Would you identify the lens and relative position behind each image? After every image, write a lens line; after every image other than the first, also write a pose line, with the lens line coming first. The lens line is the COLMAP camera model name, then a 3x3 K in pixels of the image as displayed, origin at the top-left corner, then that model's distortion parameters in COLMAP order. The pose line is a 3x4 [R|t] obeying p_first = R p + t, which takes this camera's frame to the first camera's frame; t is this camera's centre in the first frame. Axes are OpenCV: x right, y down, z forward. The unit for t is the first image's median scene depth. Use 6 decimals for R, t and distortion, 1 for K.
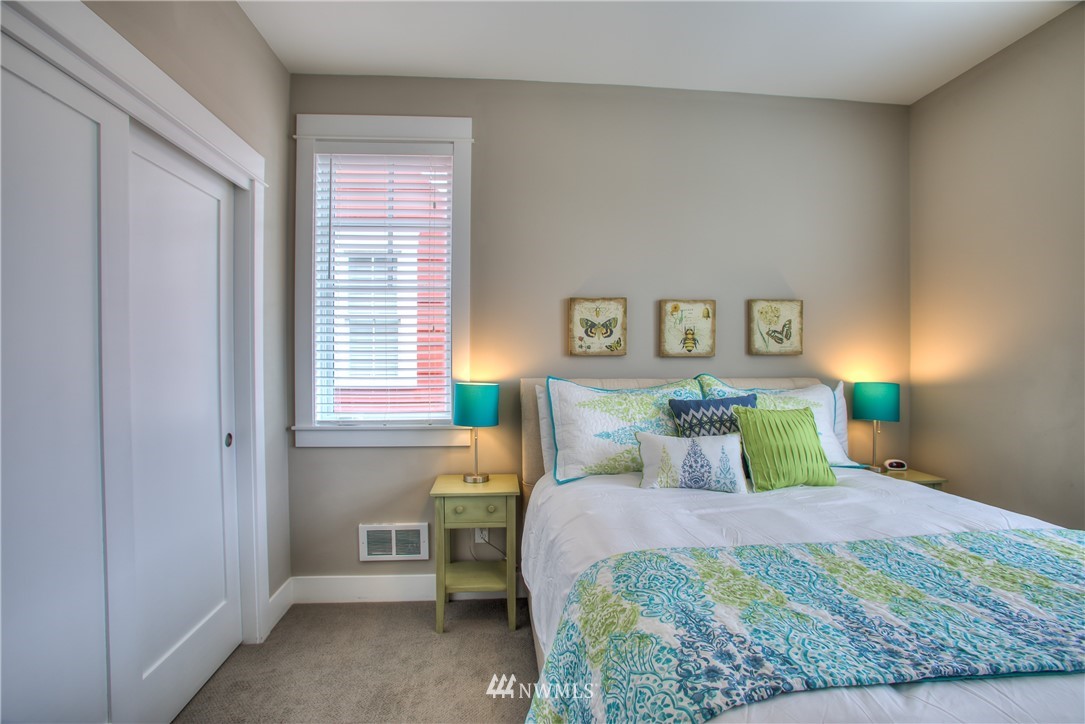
lens RADIAL K [[535.8, 0, 542.5], [0, 535.8, 362.0], [0, 0, 1]] dist [-0.088131, 0.047771]
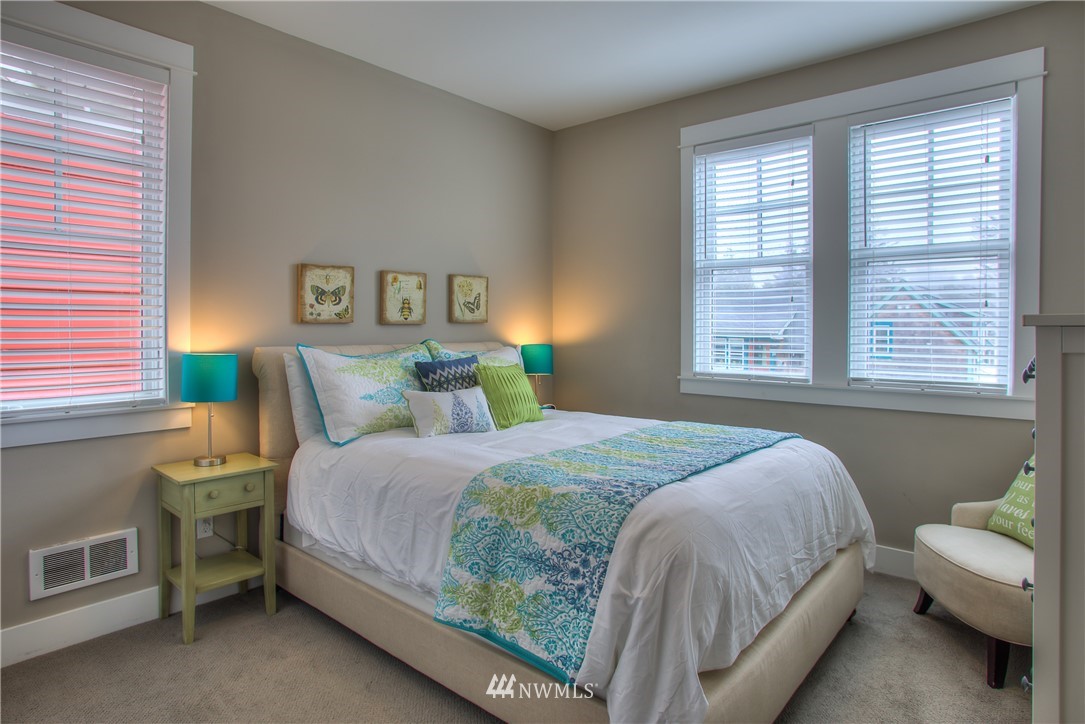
lens RADIAL K [[635.6, 0, 544.1], [0, 635.6, 326.6], [0, 0, 1]] dist [0.000095, 0.000472]
pose [[0.722977, -0.001521, 0.690870, -0.436459], [0.005417, 0.999979, -0.003467, 0.001220], [-0.690850, 0.006249, 0.722971, -0.143684]]
